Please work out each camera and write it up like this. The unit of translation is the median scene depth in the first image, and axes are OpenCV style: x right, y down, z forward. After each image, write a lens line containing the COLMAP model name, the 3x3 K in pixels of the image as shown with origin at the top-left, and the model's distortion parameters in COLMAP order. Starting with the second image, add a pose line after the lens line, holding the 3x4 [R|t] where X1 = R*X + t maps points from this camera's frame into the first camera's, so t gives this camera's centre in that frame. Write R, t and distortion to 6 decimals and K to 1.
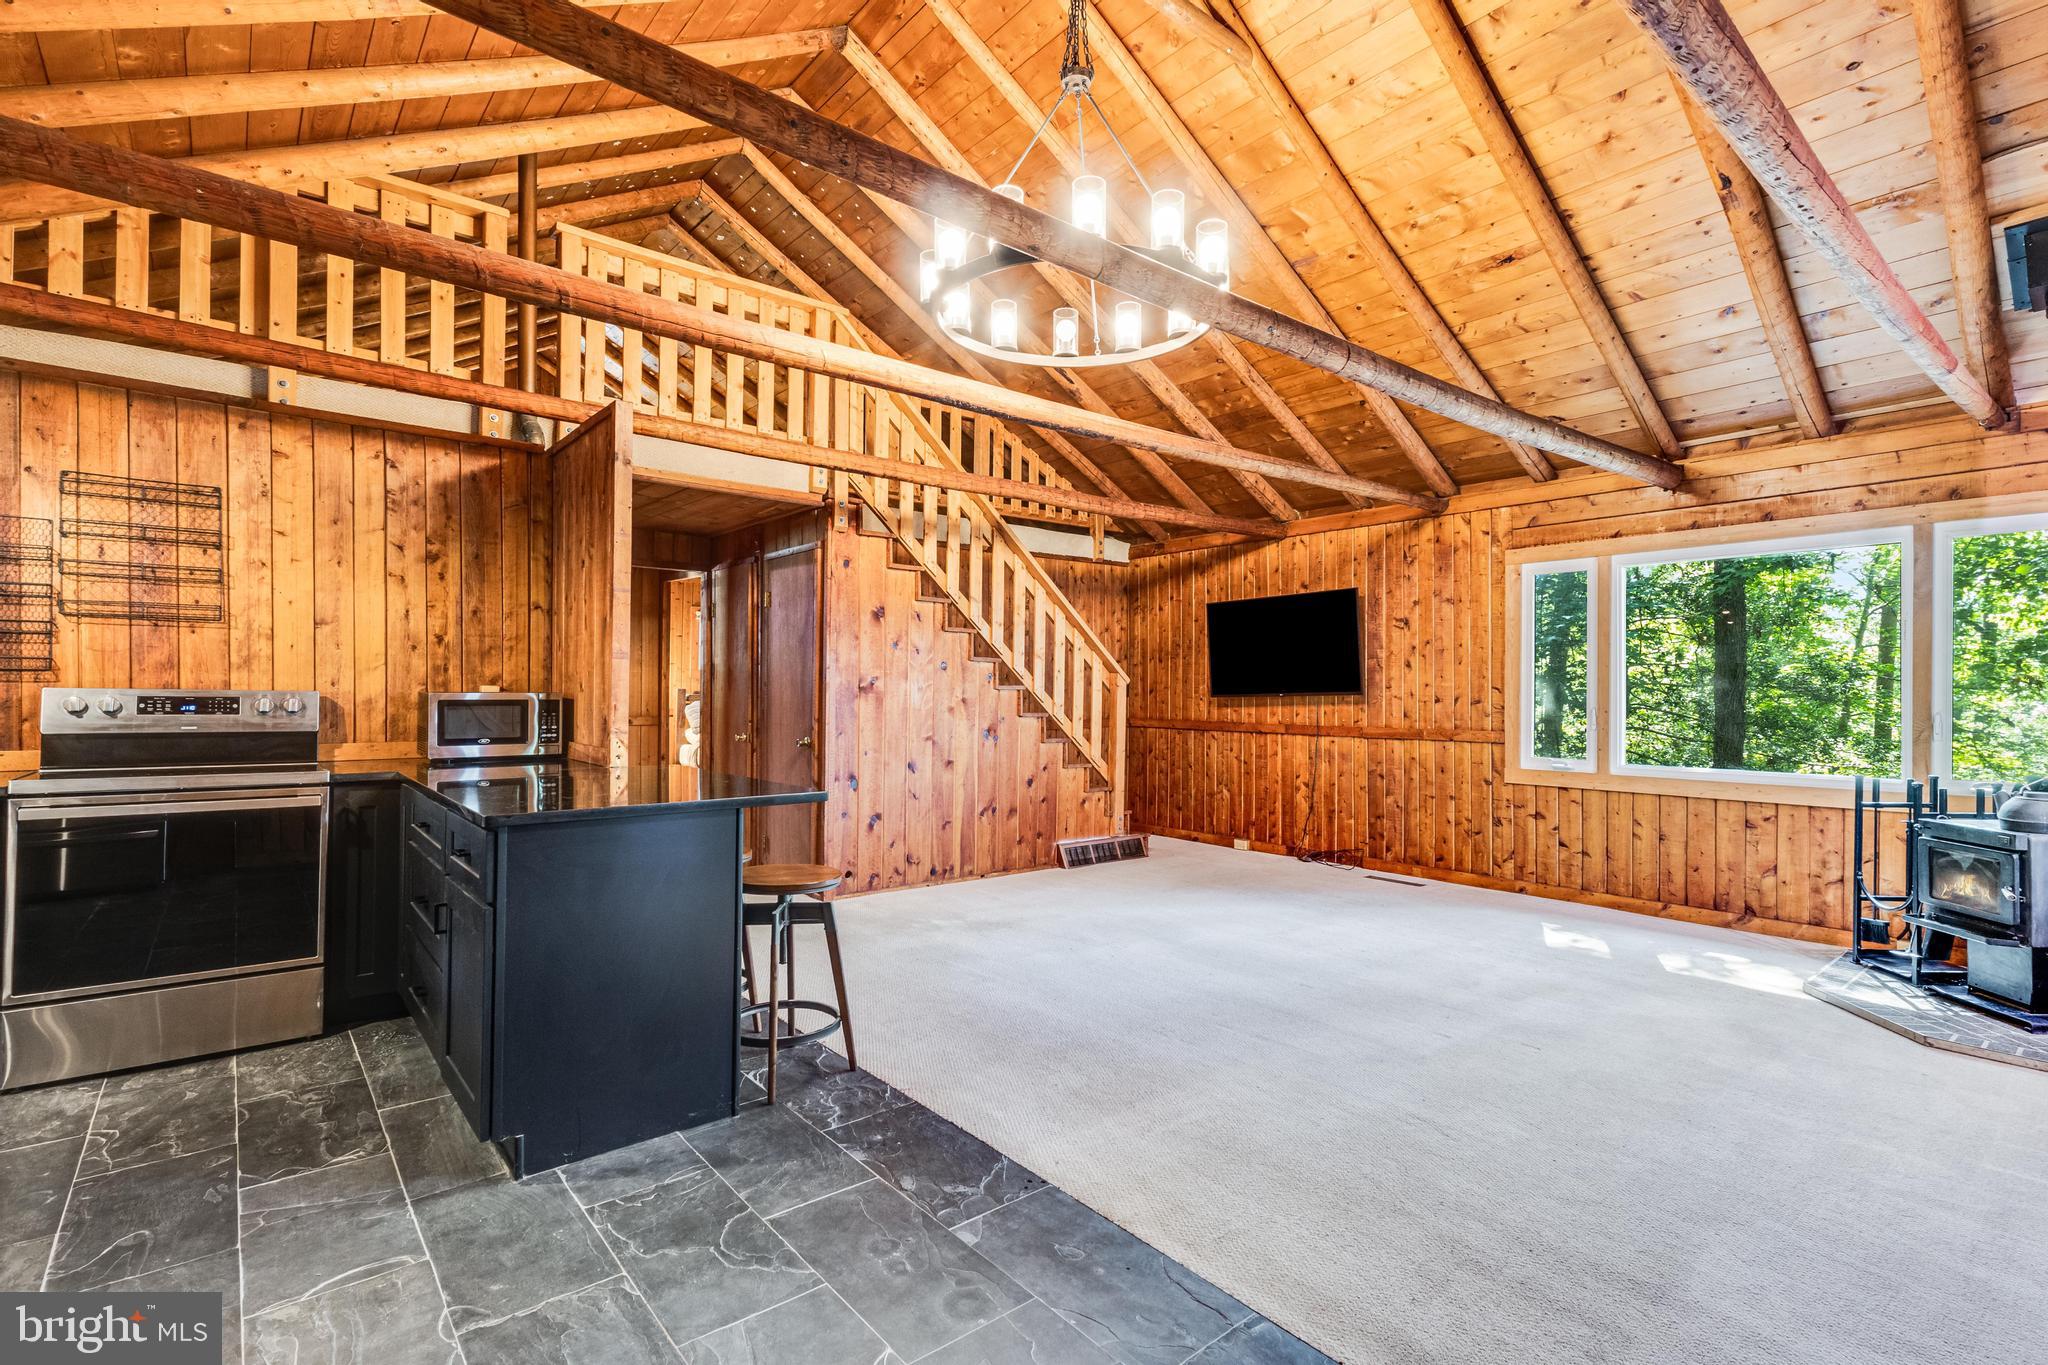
lens RADIAL K [[951.6, 0, 1025.2], [0, 951.6, 684.9], [0, 0, 1]] dist [0.003968, 0.000250]
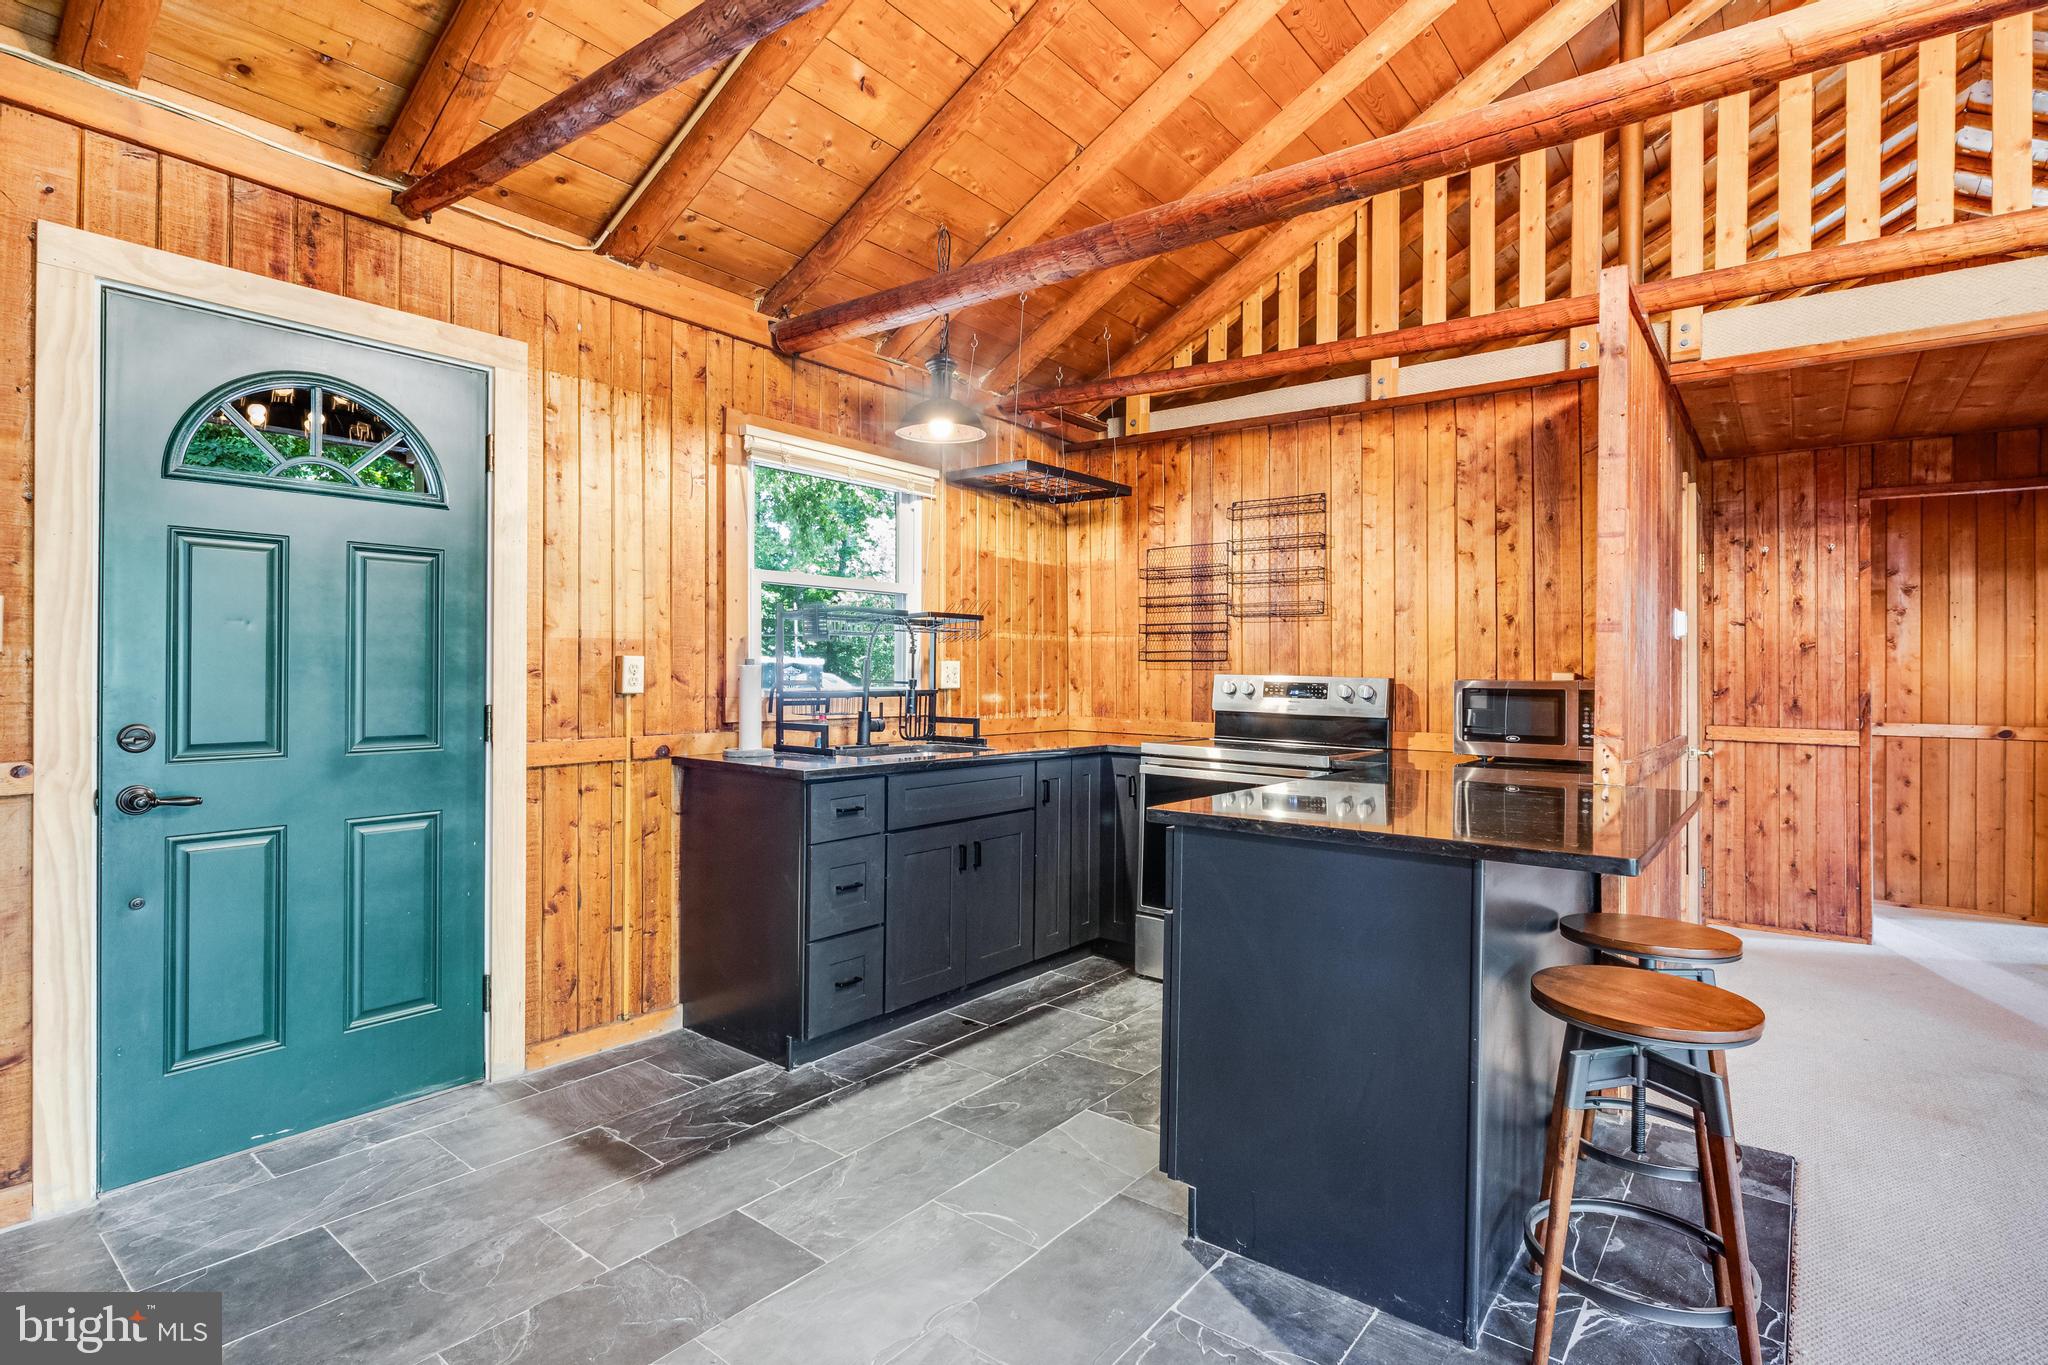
lens RADIAL K [[1000.8, 0, 1036.4], [0, 1000.8, 667.5], [0, 0, 1]] dist [-0.003464, 0.000893]
pose [[0.216001, -0.010363, -0.976338, 0.172901], [-0.004426, 0.999923, -0.011592, 0.007899], [0.976383, 0.006825, 0.215939, 0.351792]]
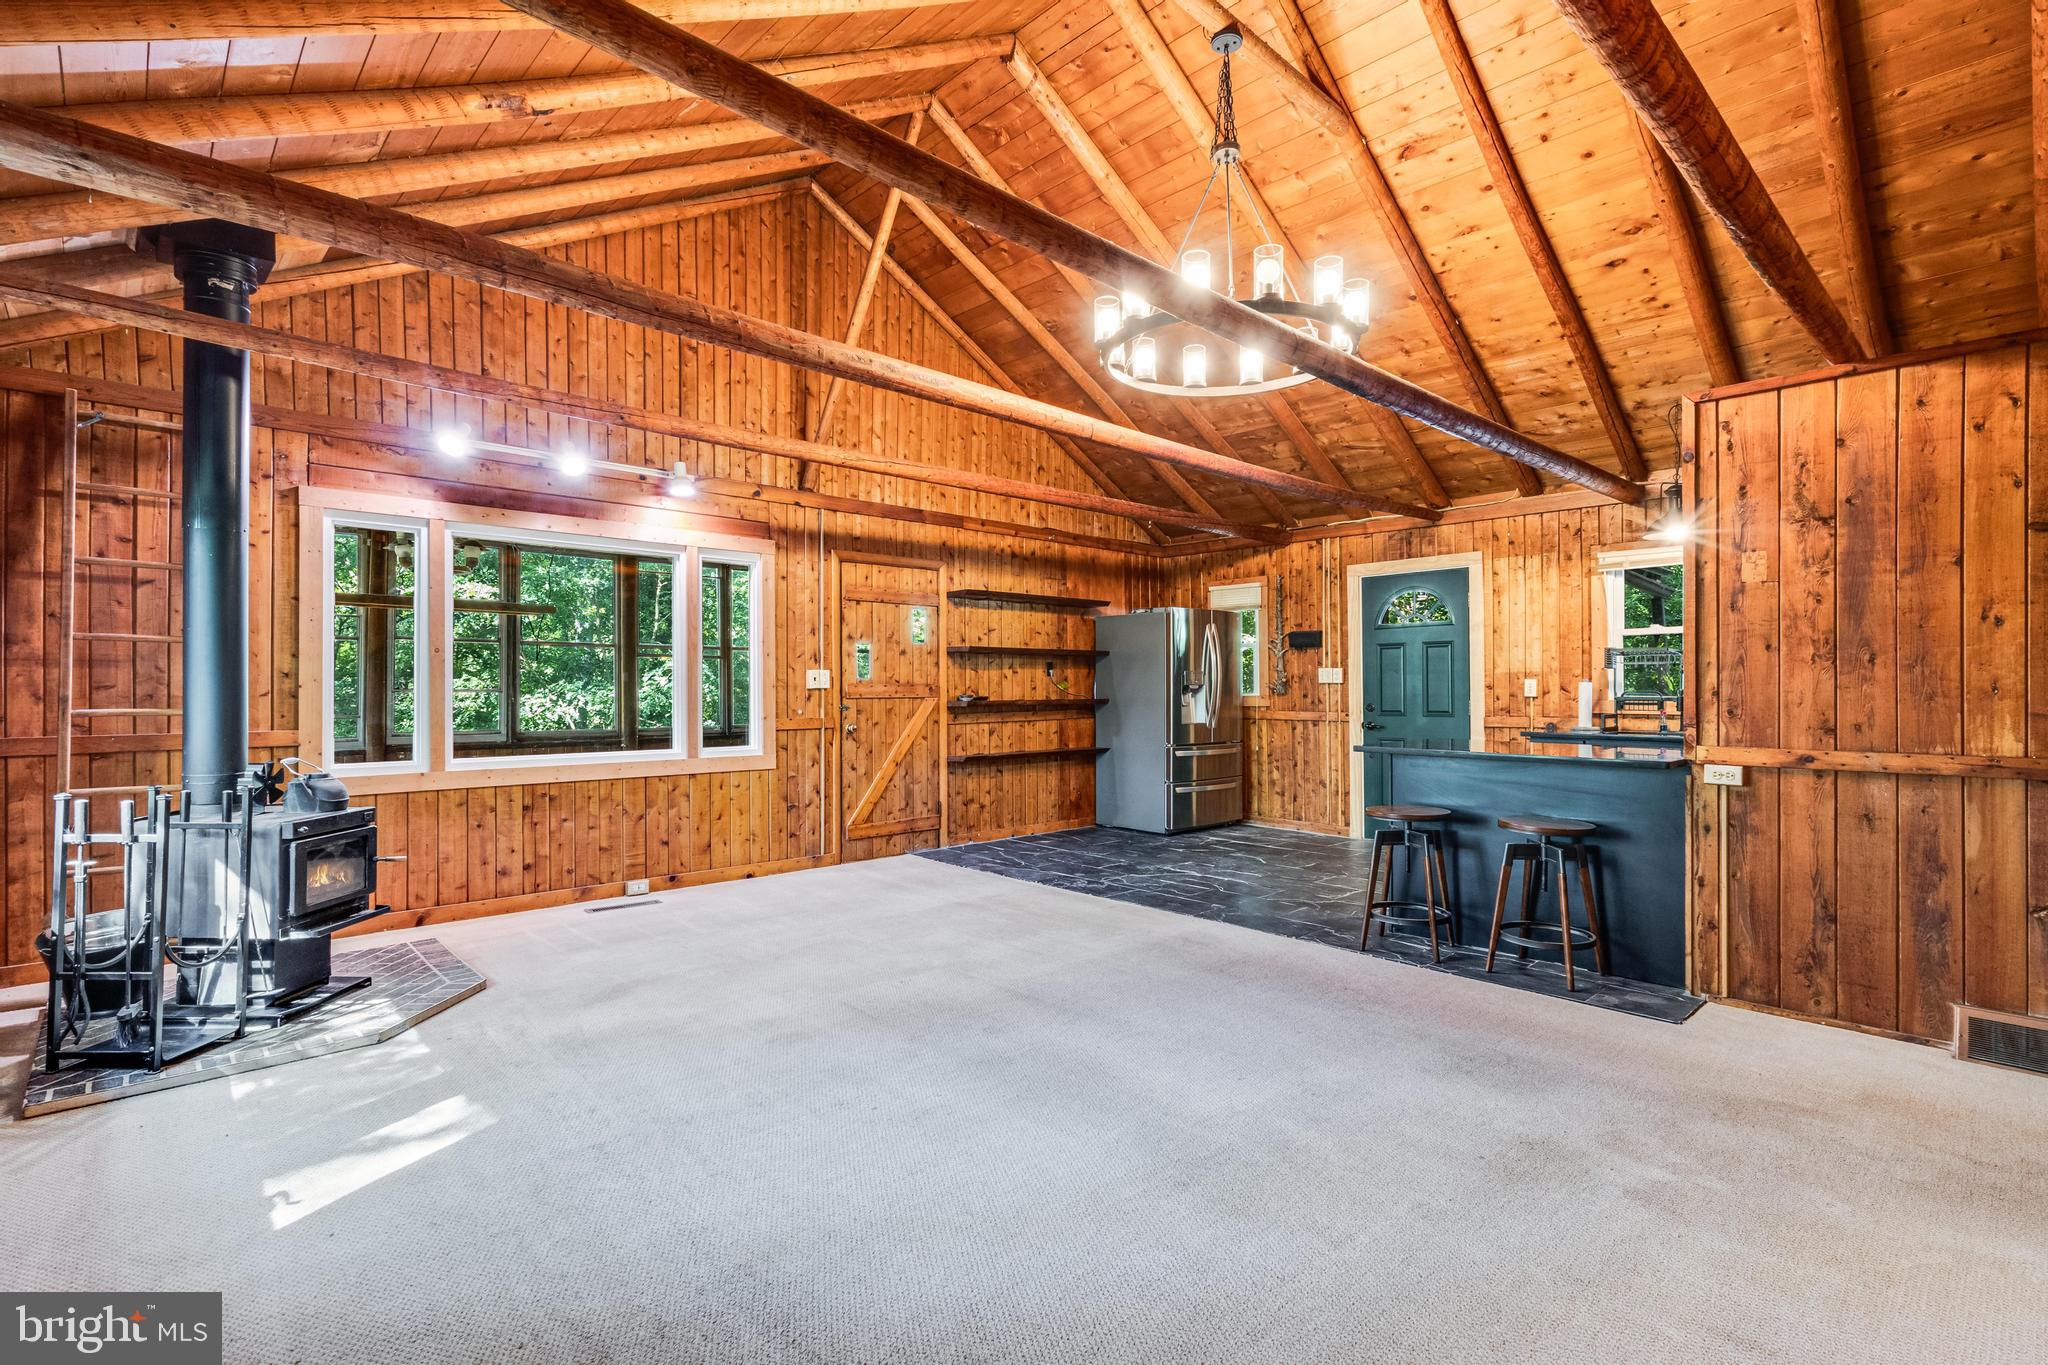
lens RADIAL K [[951.6, 0, 1015.1], [0, 951.6, 685.6], [0, 0, 1]] dist [0.003968, 0.000250]
pose [[-0.998611, -0.005693, -0.052387, 0.279558], [-0.005369, 0.999966, -0.006334, 0.015800], [0.052421, -0.006044, -0.998607, 1.634087]]
